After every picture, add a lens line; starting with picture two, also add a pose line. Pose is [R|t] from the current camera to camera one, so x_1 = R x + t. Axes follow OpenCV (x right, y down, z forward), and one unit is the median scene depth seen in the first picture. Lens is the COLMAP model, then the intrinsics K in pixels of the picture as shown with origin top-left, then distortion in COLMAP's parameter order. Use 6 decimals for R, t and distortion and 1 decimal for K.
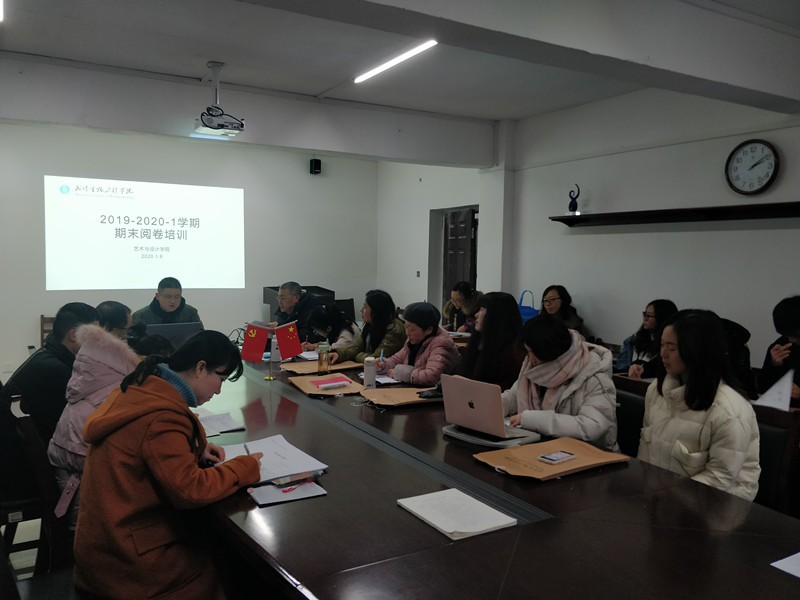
lens RADIAL K [[658.9, 0, 412.8], [0, 658.9, 311.4], [0, 0, 1]] dist [0.059269, -0.076685]
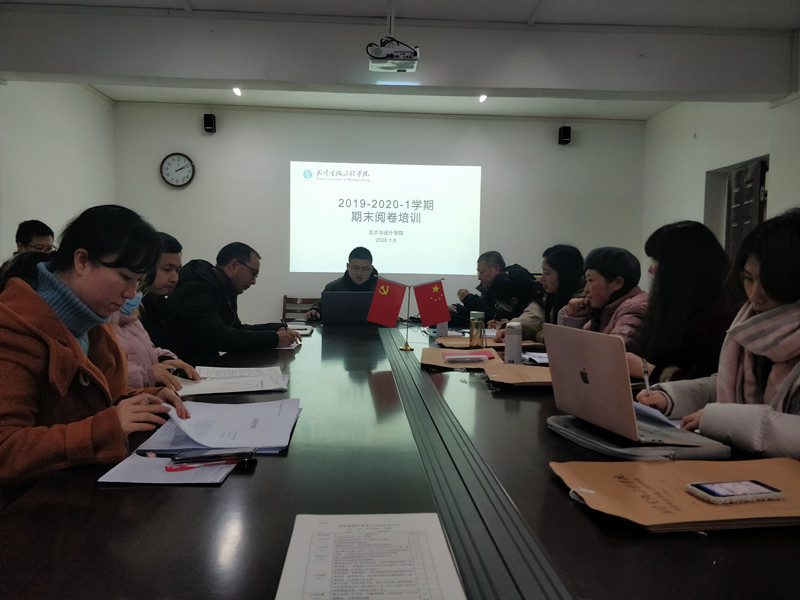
lens RADIAL K [[658.9, 0, 399.7], [0, 658.9, 301.5], [0, 0, 1]] dist [0.059269, -0.076685]
pose [[0.886095, 0.020093, -0.463068, 0.078711], [-0.040137, 0.998633, -0.033471, 0.040485], [0.461763, 0.048245, 0.885691, 0.170360]]
